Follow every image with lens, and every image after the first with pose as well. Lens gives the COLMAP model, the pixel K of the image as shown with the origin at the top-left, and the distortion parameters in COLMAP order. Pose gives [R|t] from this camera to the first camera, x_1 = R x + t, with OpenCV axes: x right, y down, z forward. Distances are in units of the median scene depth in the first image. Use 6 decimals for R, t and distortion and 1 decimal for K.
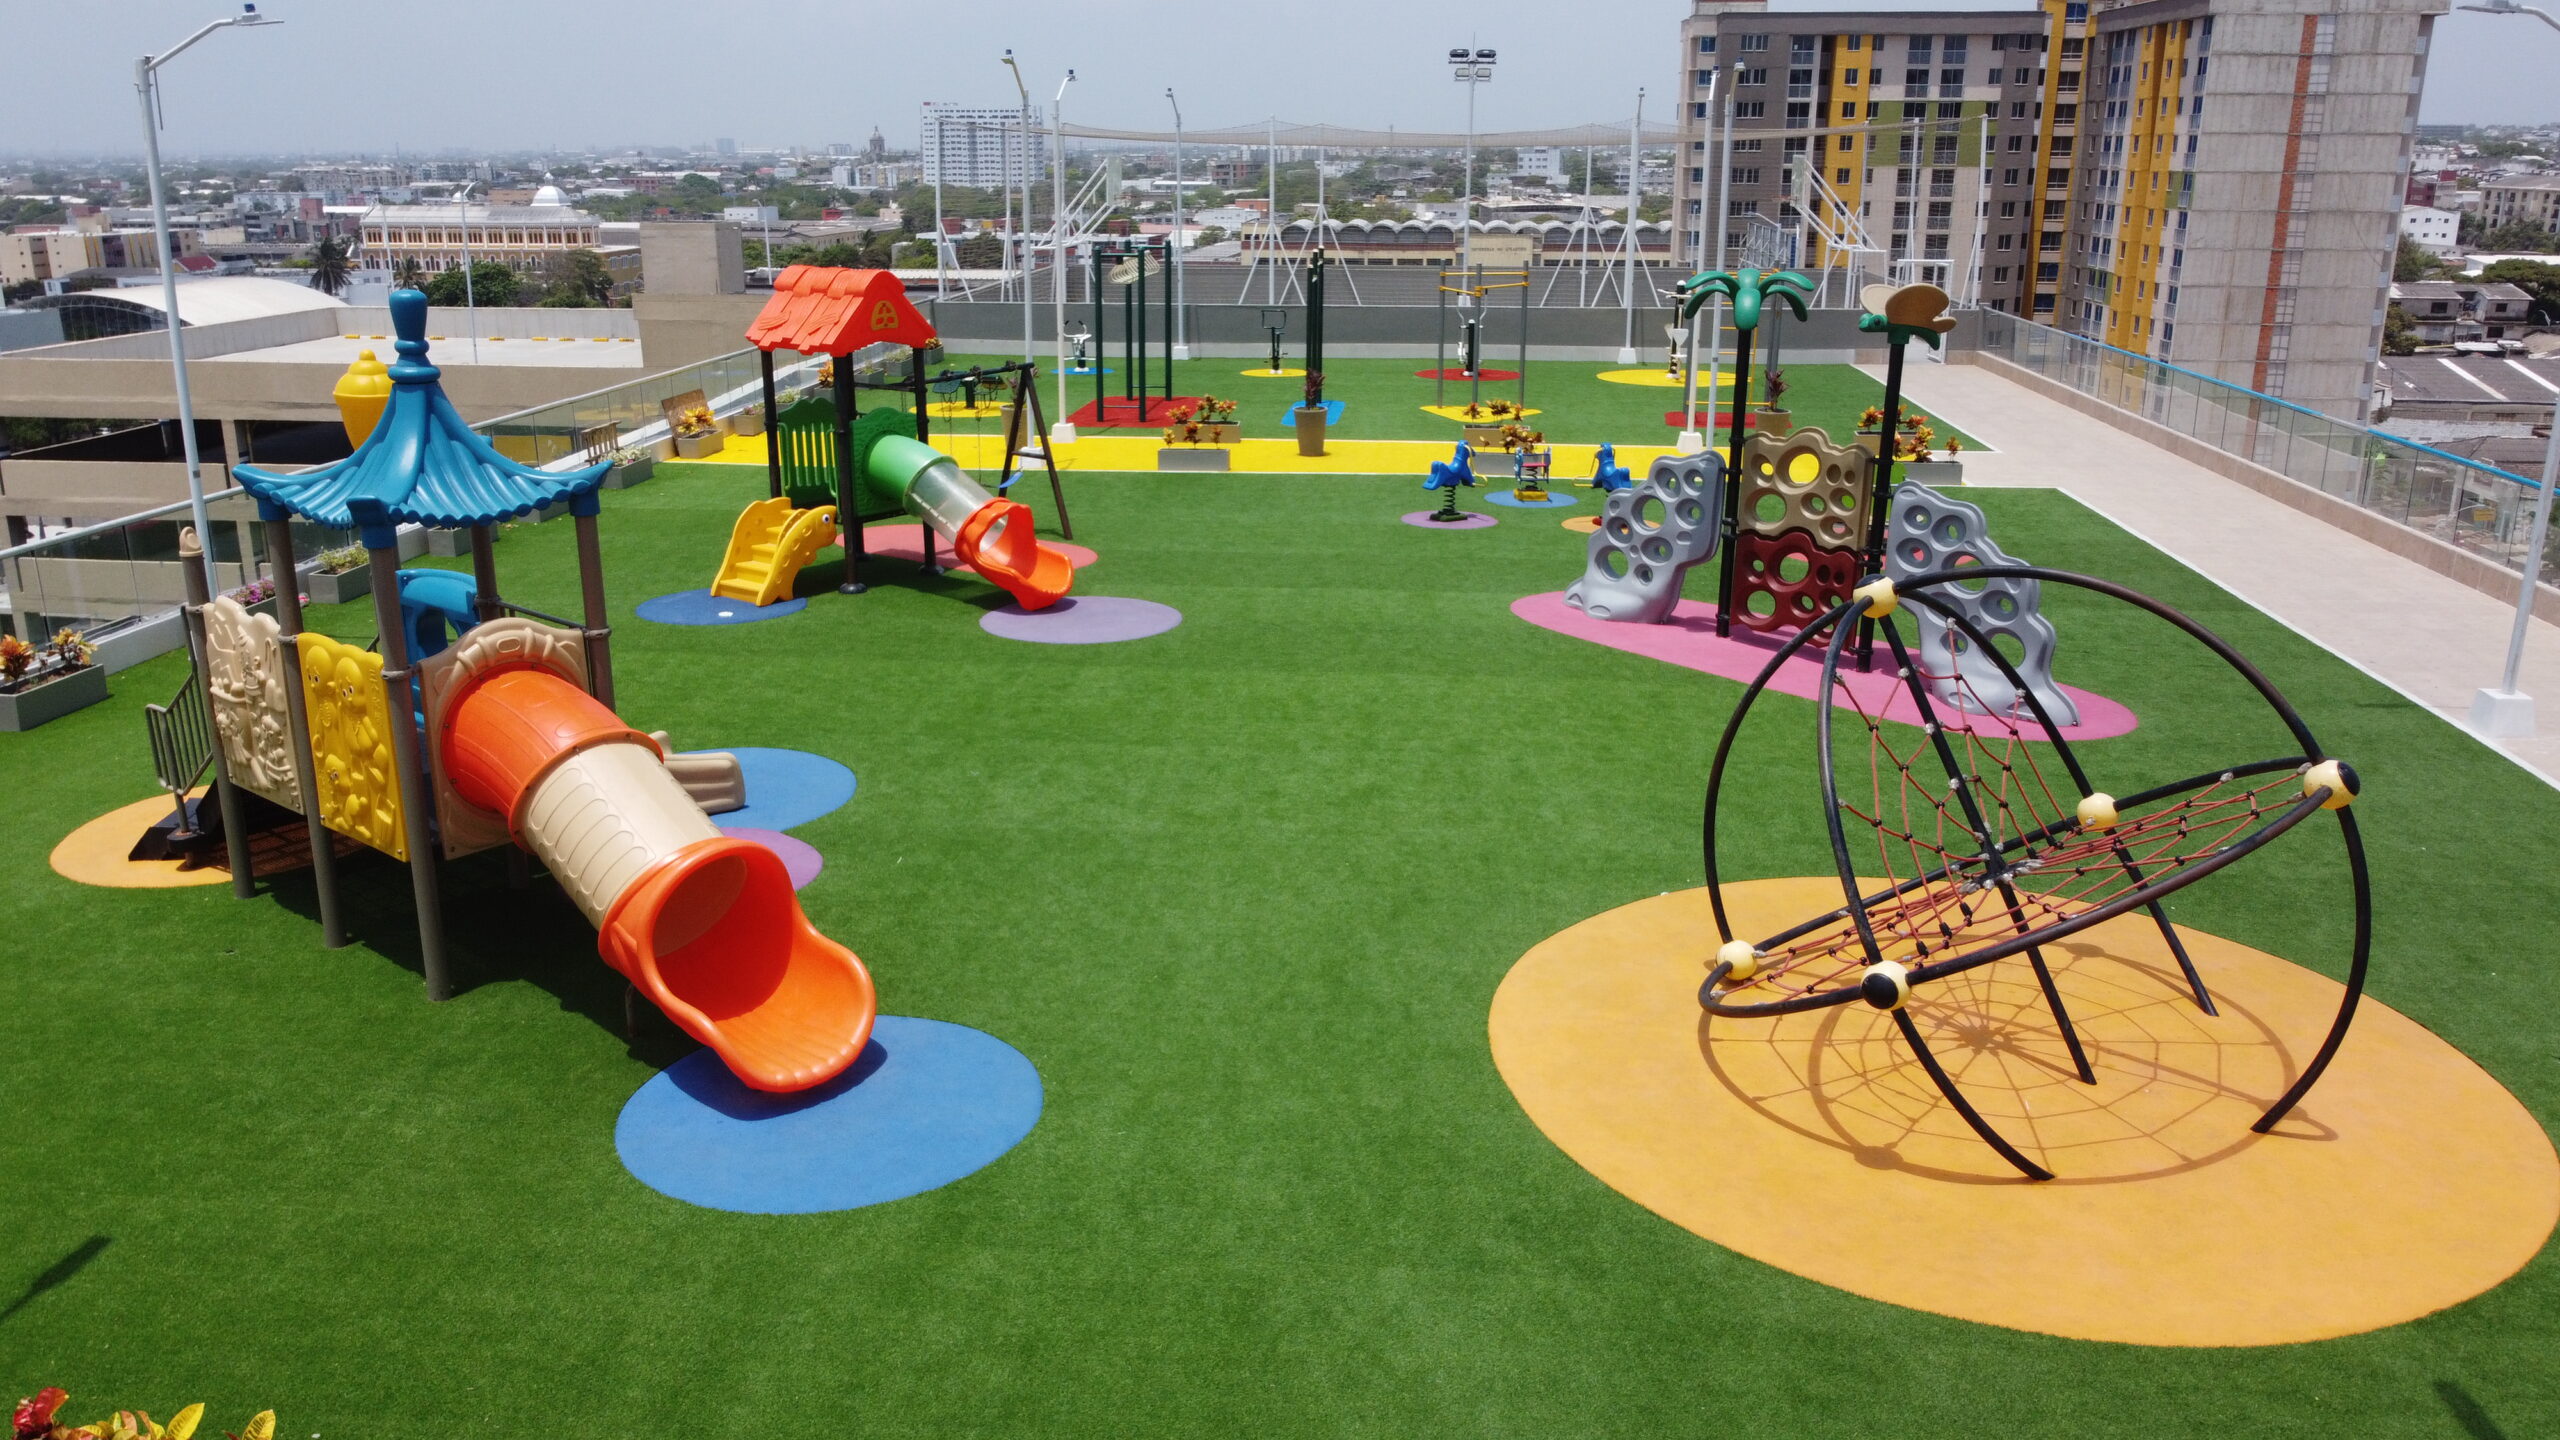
lens RADIAL K [[1947.3, 0, 1274.7], [0, 1947.3, 720.8], [0, 0, 1]] dist [0.006553, -0.008091]
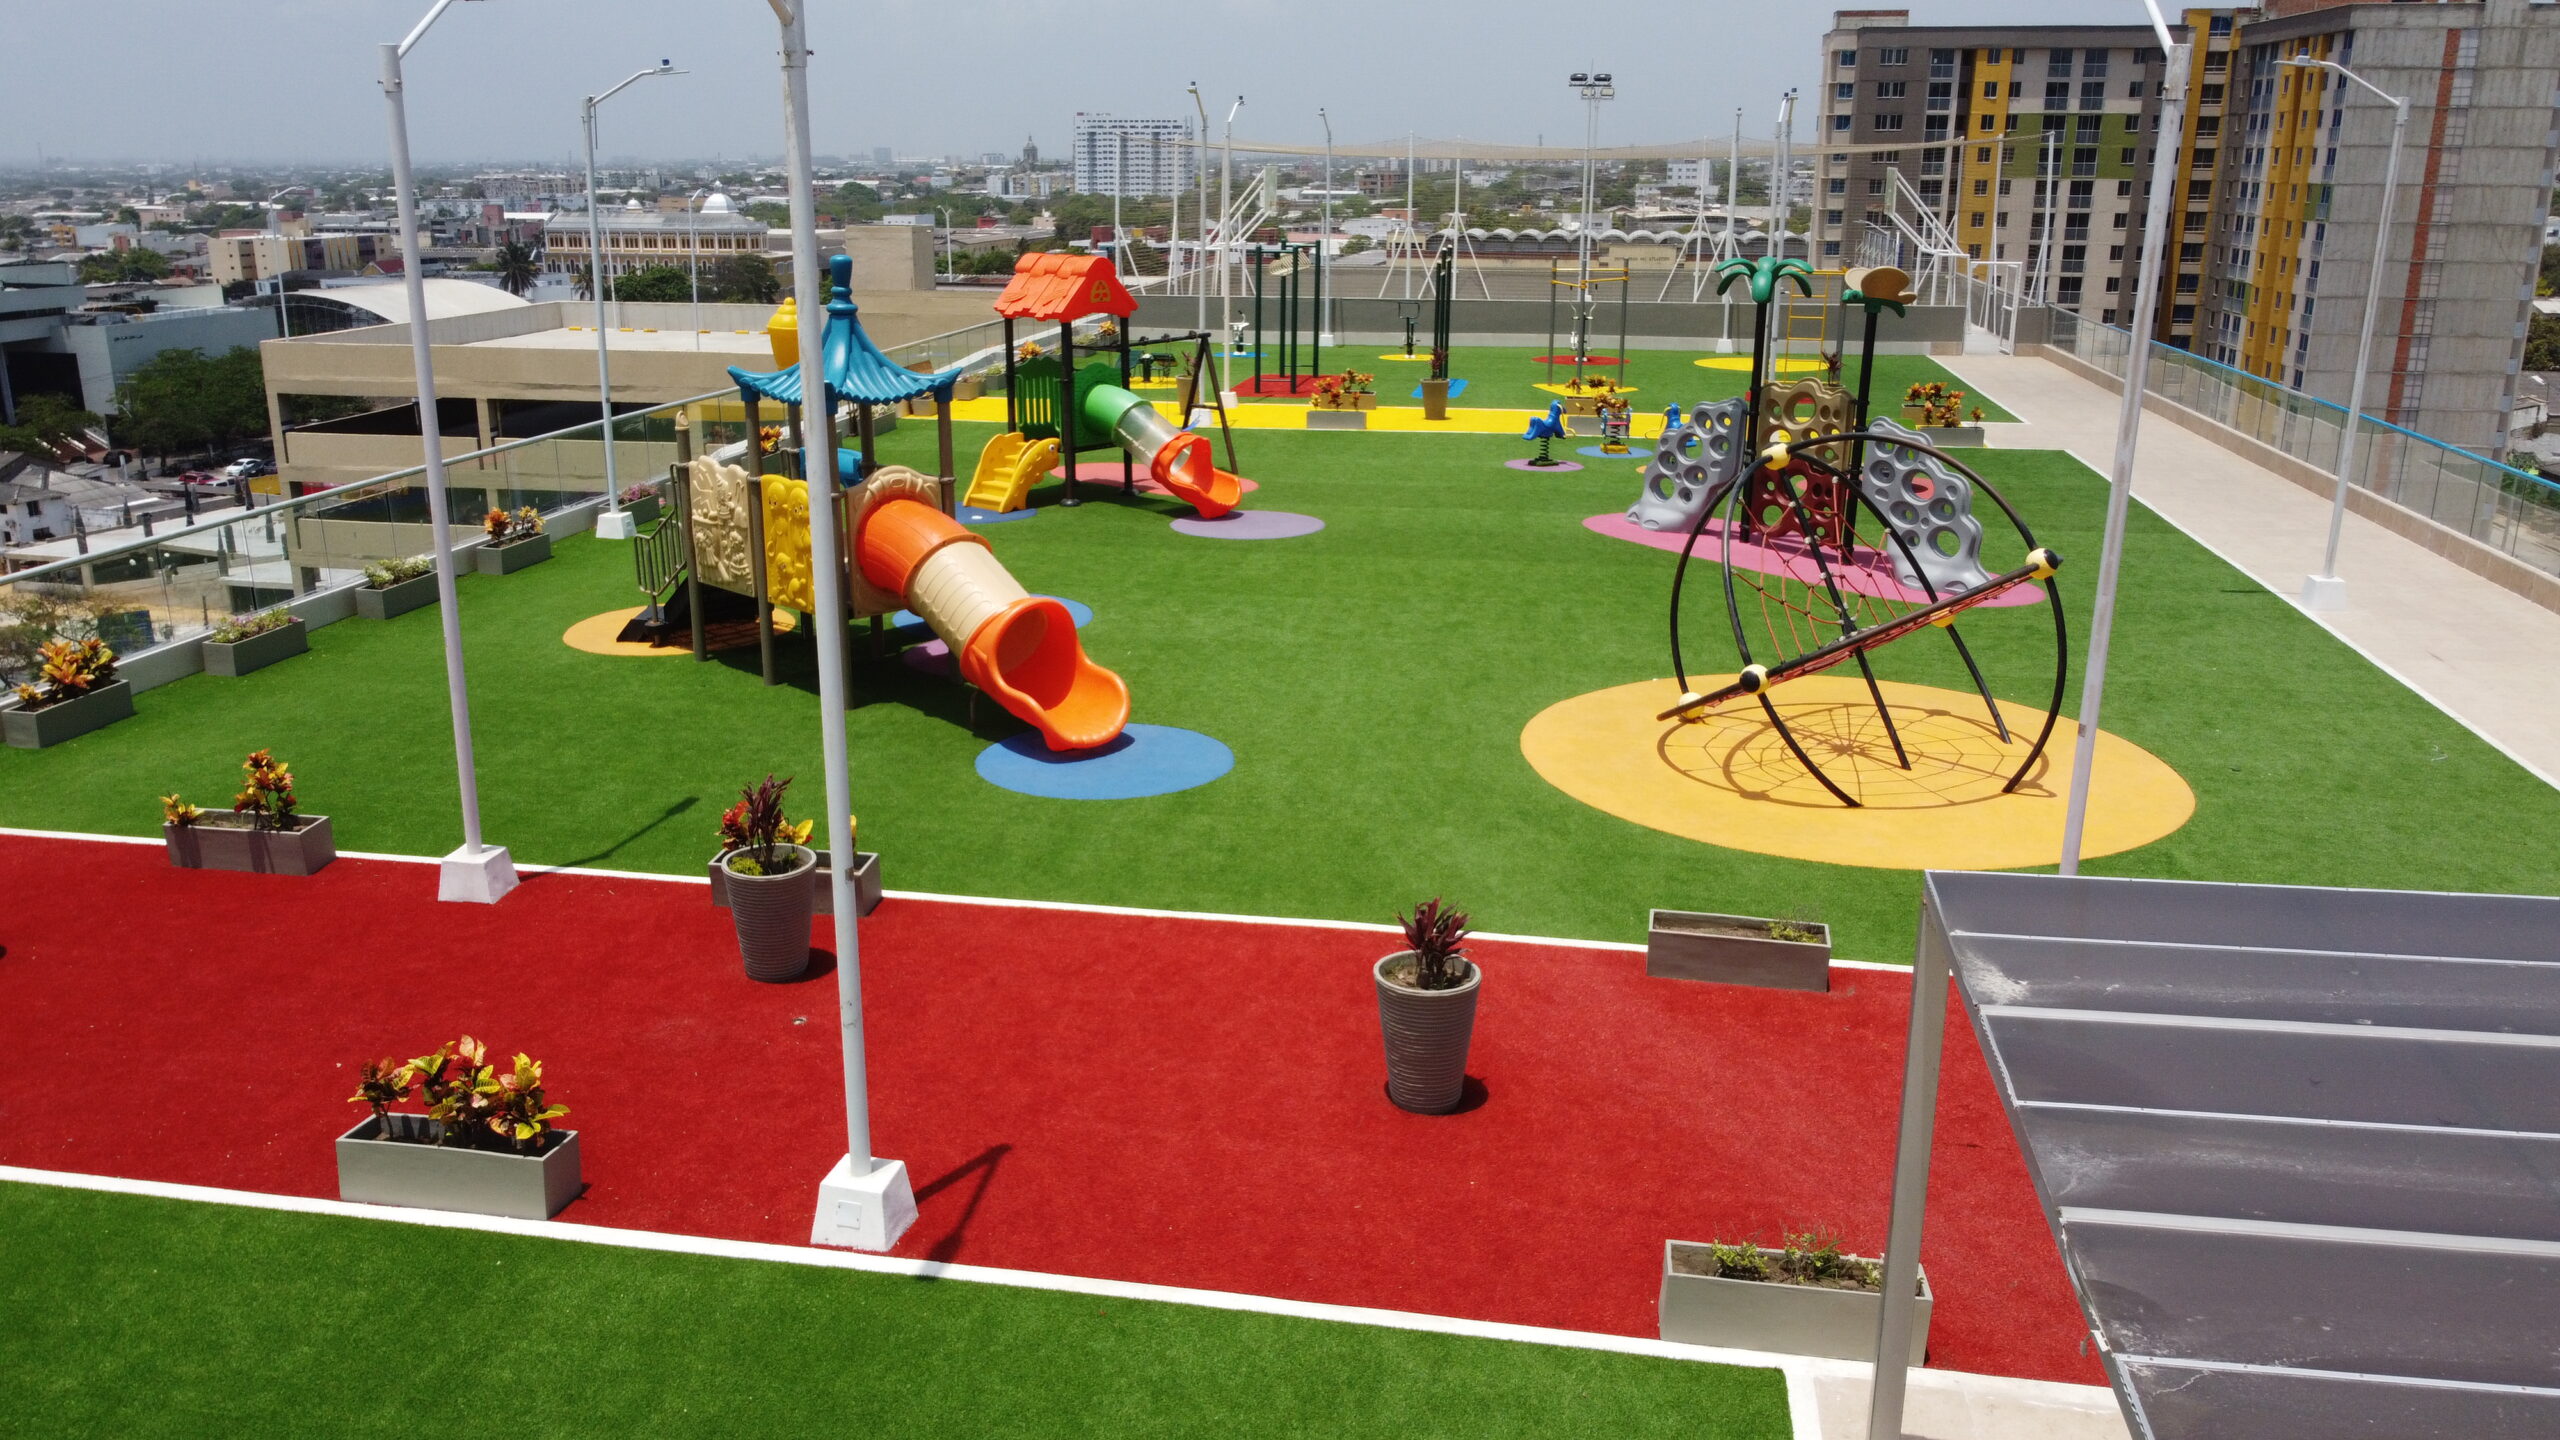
lens RADIAL K [[1947.3, 0, 1269.6], [0, 1947.3, 721.6], [0, 0, 1]] dist [0.006553, -0.008091]
pose [[0.997138, 0.022656, -0.072133, 0.010645], [-0.022966, 0.999730, -0.003471, 0.073352], [0.072035, 0.005117, 0.997389, -0.259500]]
